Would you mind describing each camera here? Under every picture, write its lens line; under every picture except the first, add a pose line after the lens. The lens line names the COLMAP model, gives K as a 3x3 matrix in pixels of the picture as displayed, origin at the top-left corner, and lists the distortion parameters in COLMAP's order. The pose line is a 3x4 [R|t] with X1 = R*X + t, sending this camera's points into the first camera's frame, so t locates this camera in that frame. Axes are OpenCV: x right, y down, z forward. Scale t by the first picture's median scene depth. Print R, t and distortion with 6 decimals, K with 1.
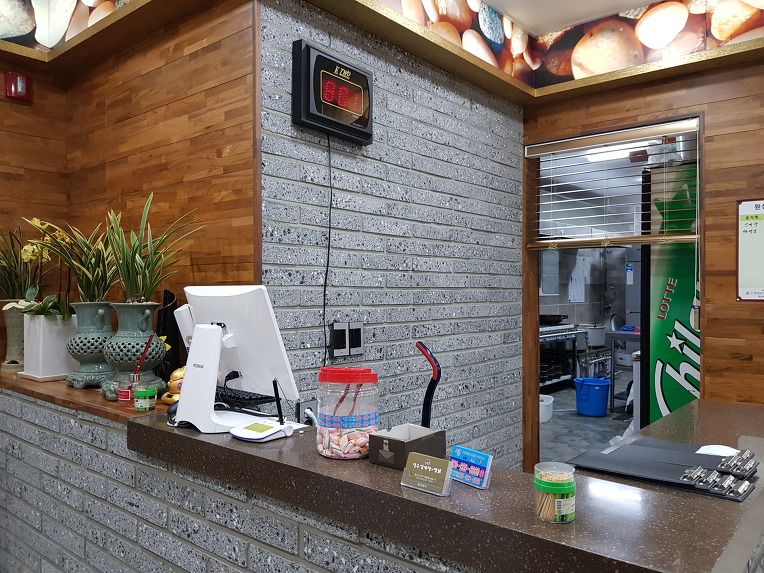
lens RADIAL K [[594.5, 0, 381.5], [0, 594.5, 288.9], [0, 0, 1]] dist [0.006160, 0.000471]
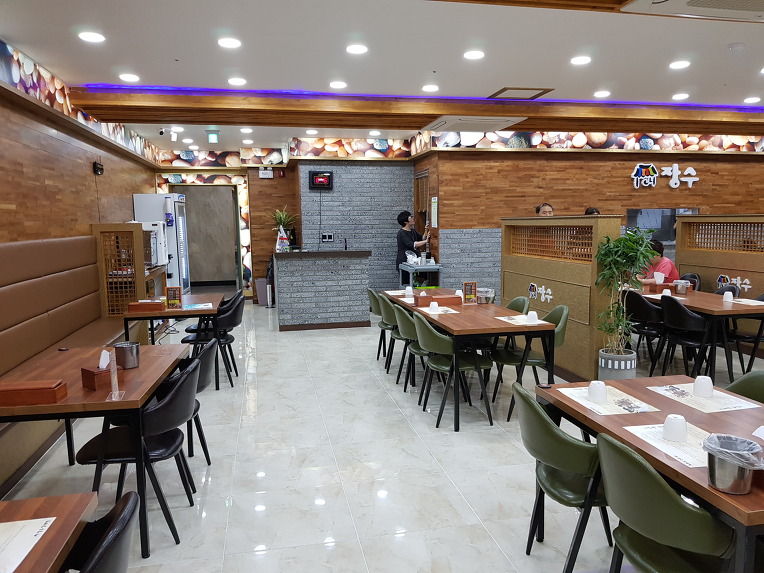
lens RADIAL K [[594.5, 0, 382.4], [0, 594.5, 287.2], [0, 0, 1]] dist [0.006160, 0.000471]
pose [[0.790691, 0.058218, -0.609441, 2.379768], [0.010142, 0.994086, 0.108120, -0.011656], [0.612132, -0.091670, 0.785424, -1.763147]]
